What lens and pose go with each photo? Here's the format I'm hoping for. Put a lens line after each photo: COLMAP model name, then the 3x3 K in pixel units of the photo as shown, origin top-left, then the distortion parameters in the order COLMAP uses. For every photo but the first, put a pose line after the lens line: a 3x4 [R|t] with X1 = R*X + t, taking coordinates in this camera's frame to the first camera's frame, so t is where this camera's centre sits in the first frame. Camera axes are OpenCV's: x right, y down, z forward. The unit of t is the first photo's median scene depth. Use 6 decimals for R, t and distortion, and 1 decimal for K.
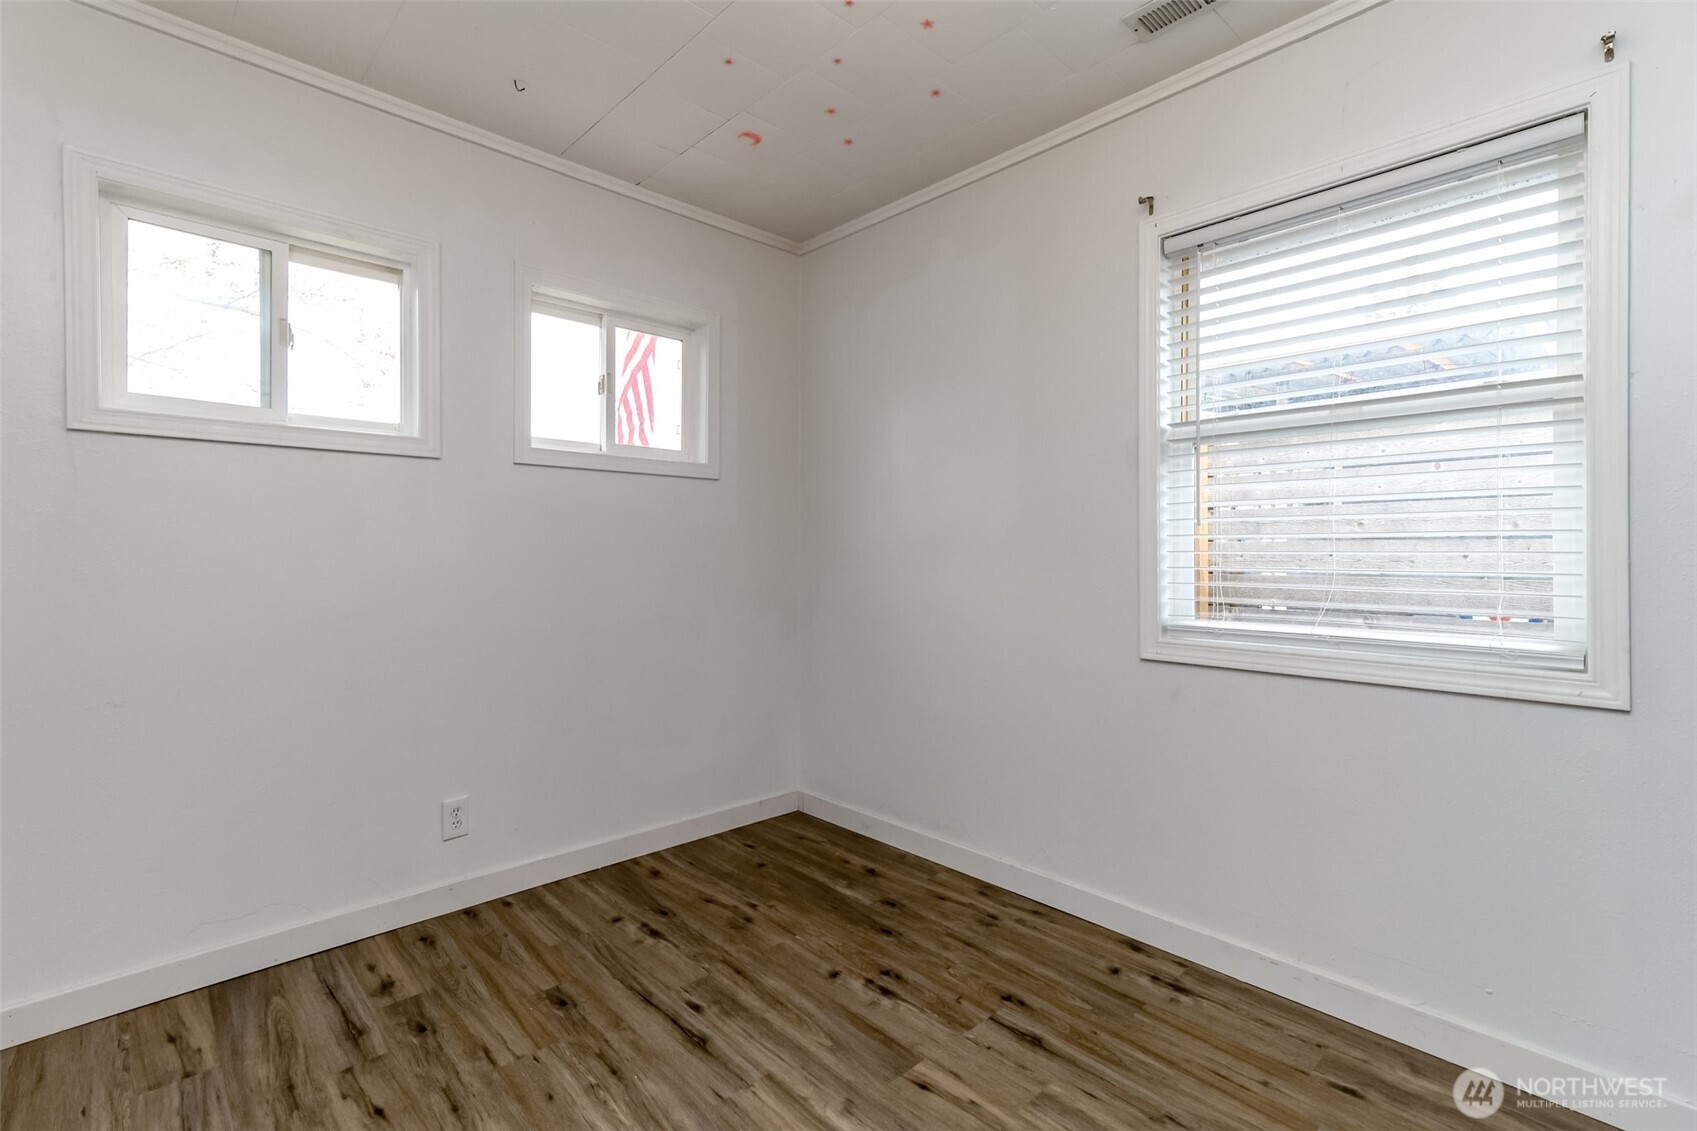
lens RADIAL K [[763.2, 0, 865.7], [0, 763.2, 553.9], [0, 0, 1]] dist [0.005880, 0.001228]
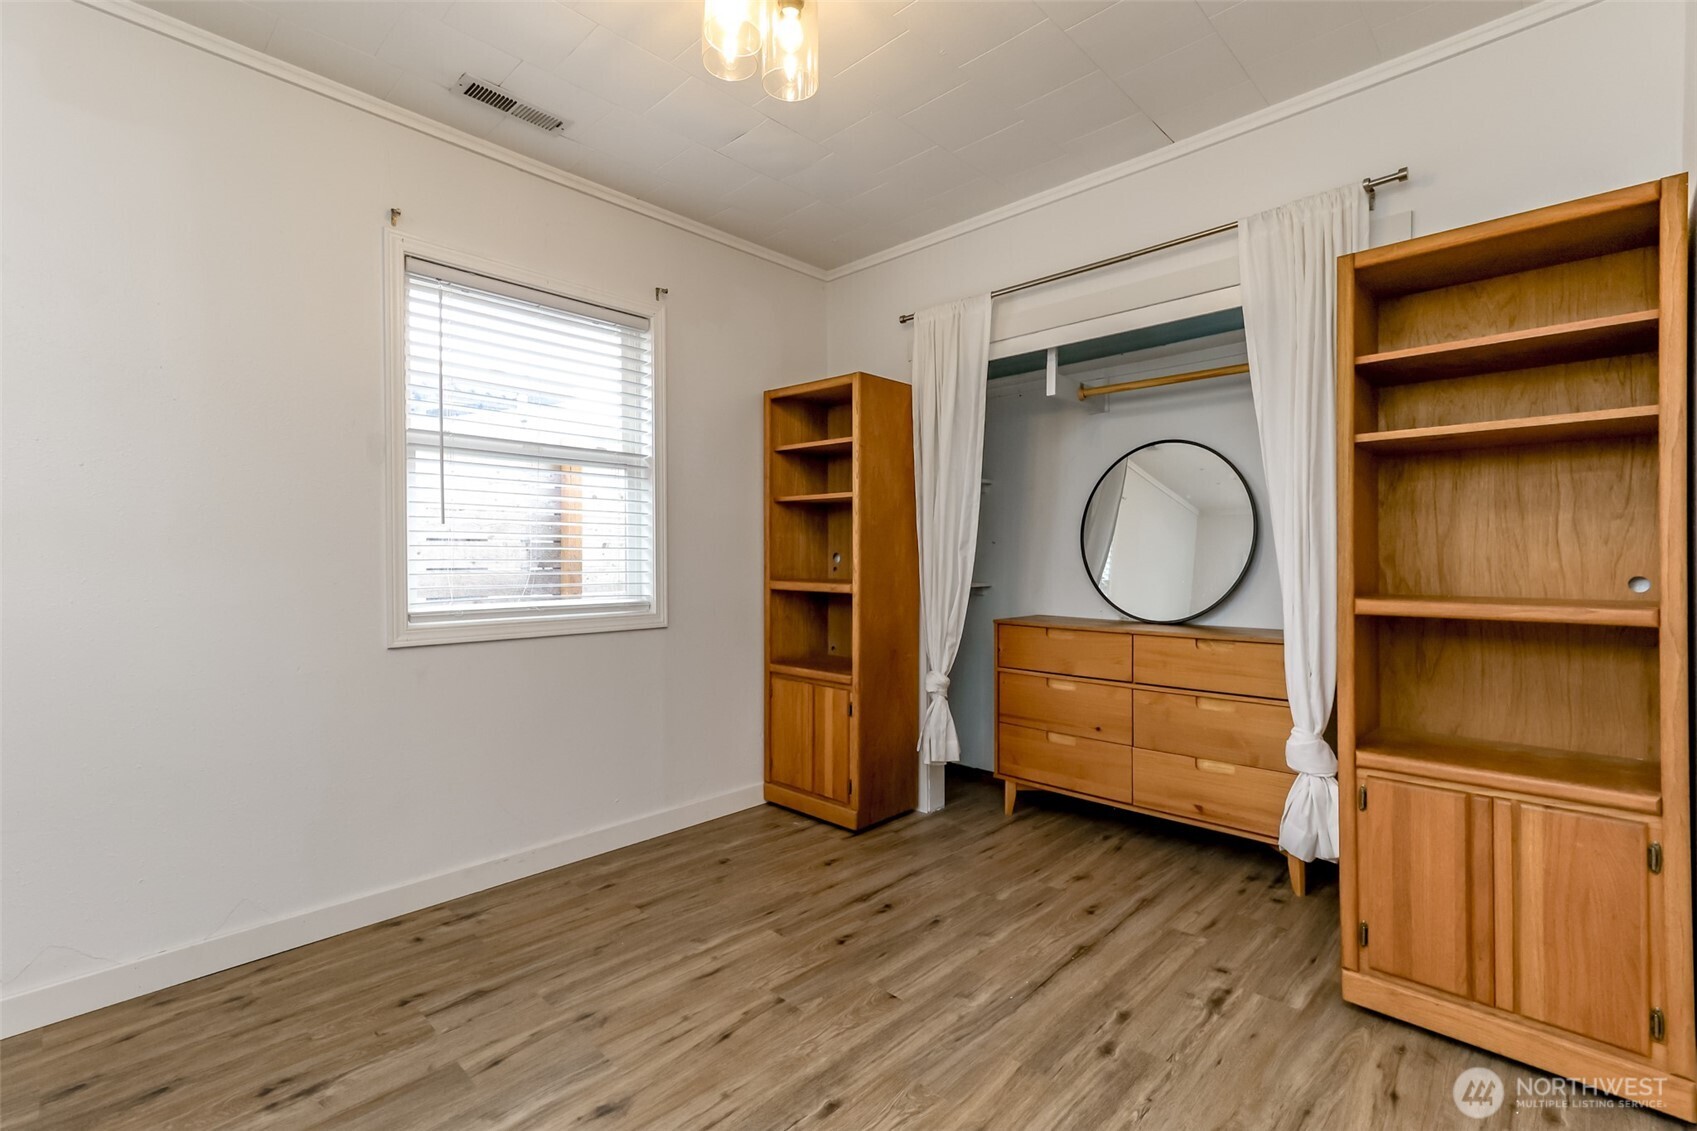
lens RADIAL K [[763.2, 0, 834.8], [0, 763.2, 549.2], [0, 0, 1]] dist [0.005880, 0.001228]
pose [[-0.016370, 0.002527, 0.999863, -0.781903], [0.007480, 0.999969, -0.002405, 0.009617], [-0.999838, 0.007439, -0.016388, 0.452465]]
